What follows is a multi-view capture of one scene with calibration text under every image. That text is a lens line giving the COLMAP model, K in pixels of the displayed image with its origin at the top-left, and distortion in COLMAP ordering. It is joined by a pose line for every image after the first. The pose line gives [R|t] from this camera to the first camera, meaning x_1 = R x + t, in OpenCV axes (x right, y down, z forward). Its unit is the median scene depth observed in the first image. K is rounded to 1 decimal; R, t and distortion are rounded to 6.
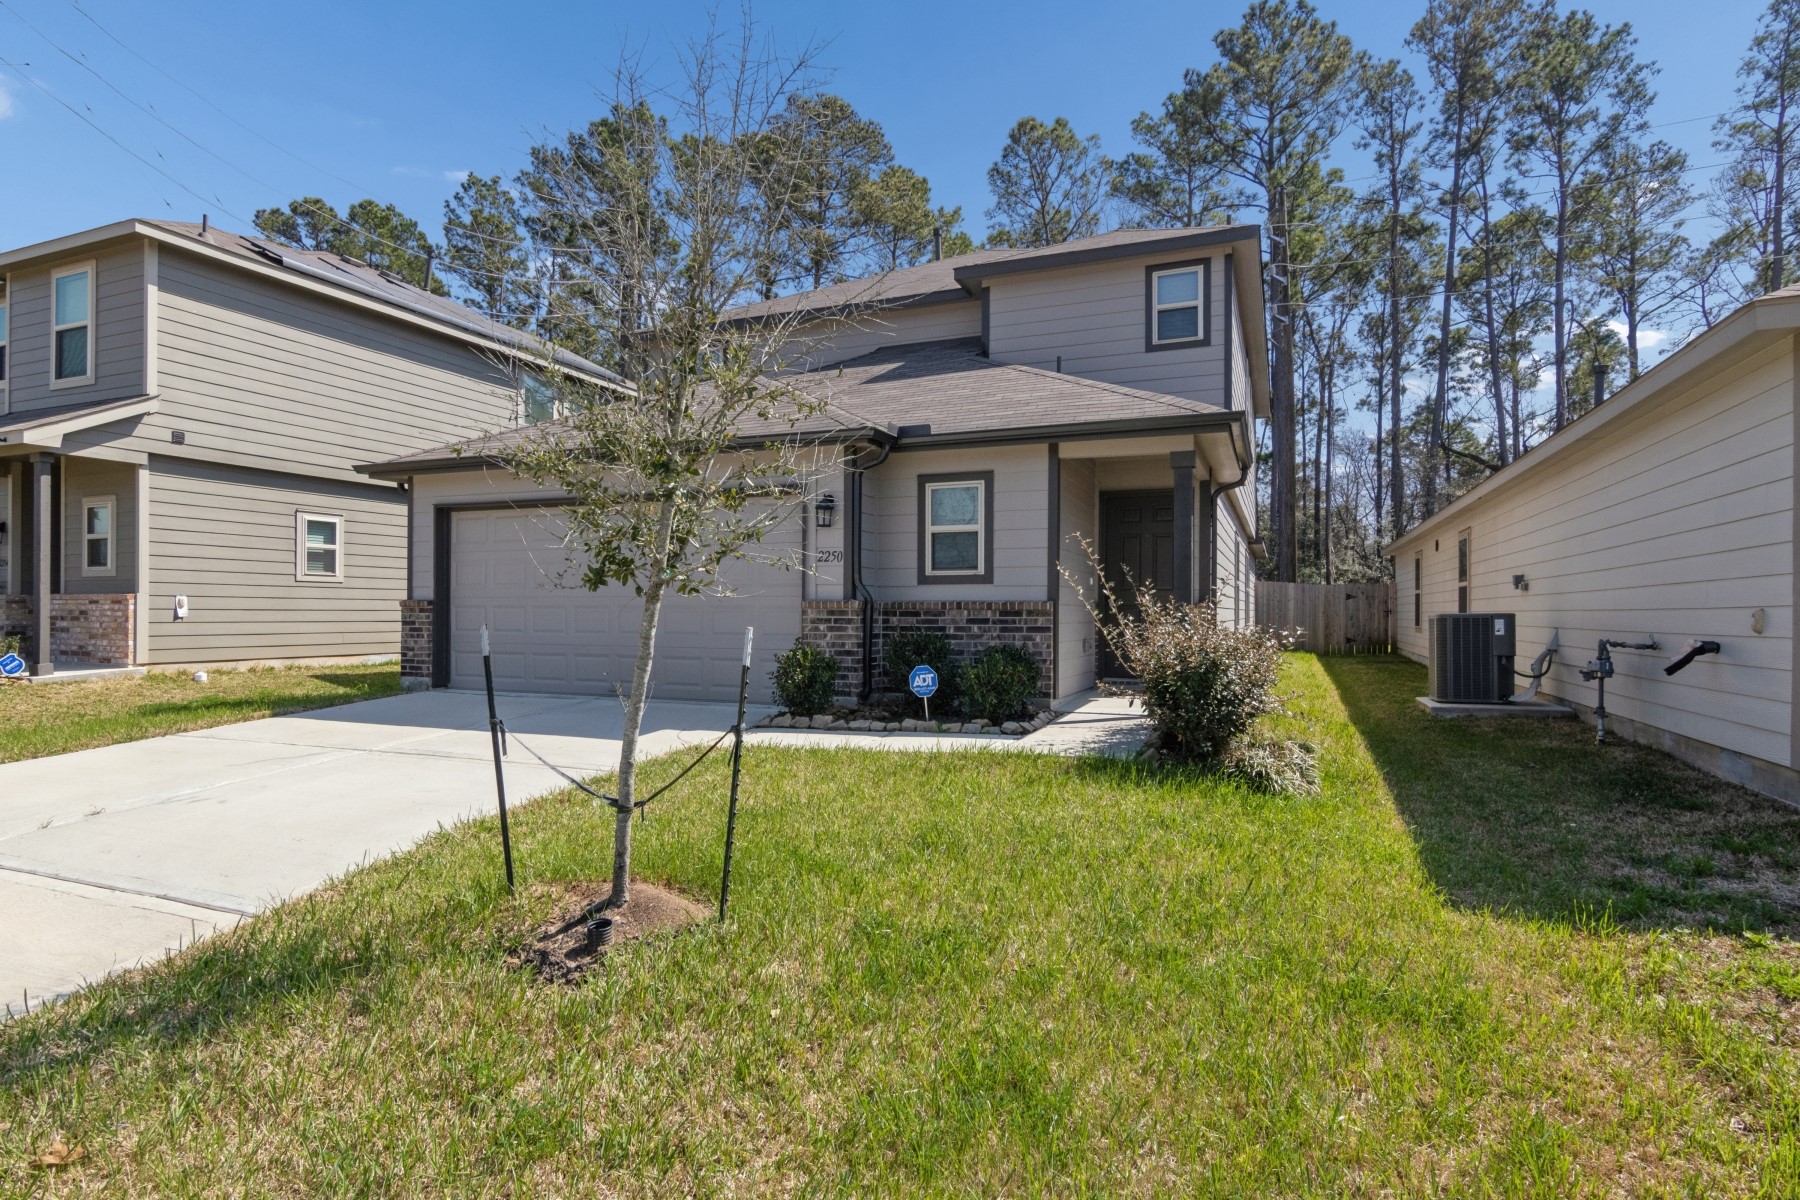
lens RADIAL K [[956.0, 0, 854.6], [0, 956.0, 610.6], [0, 0, 1]] dist [-0.013361, 0.009921]
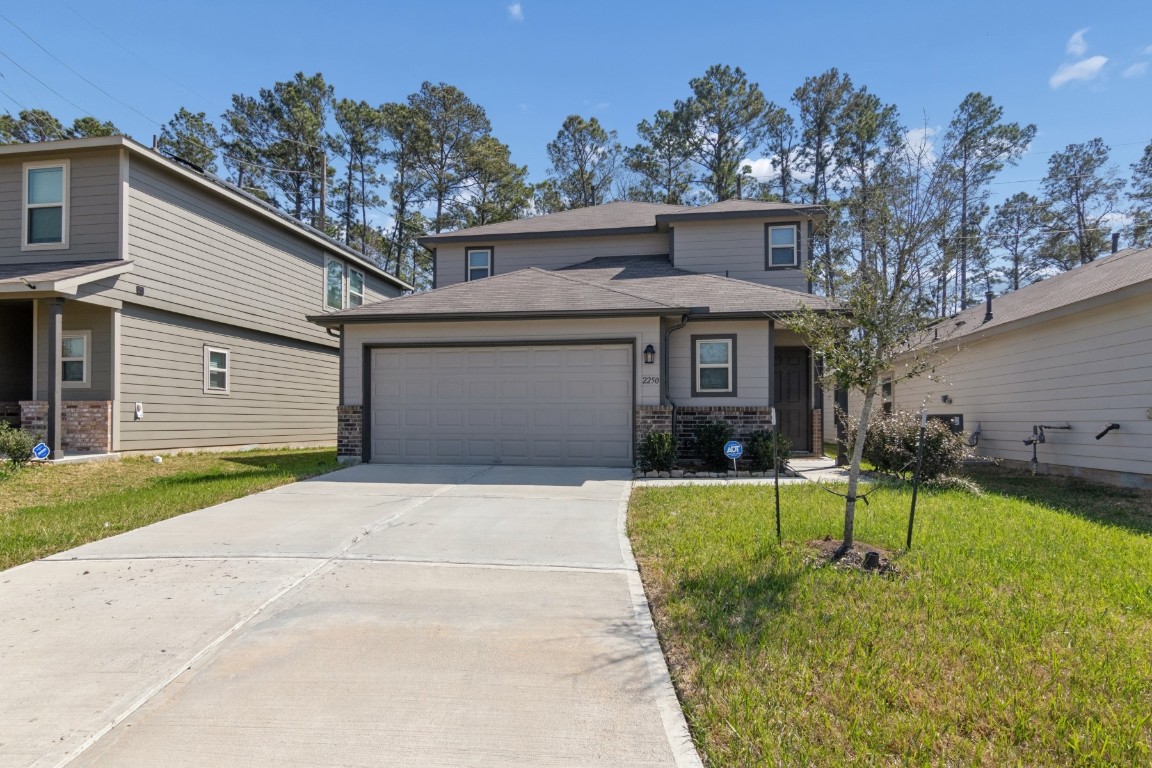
lens RADIAL K [[611.8, 0, 566.4], [0, 611.8, 419.0], [0, 0, 1]] dist [-0.013361, 0.009921]
pose [[0.971475, -0.000391, 0.237140, -0.304273], [0.000698, 0.999999, -0.001210, 0.010145], [-0.237139, 0.001341, 0.971475, -0.029501]]
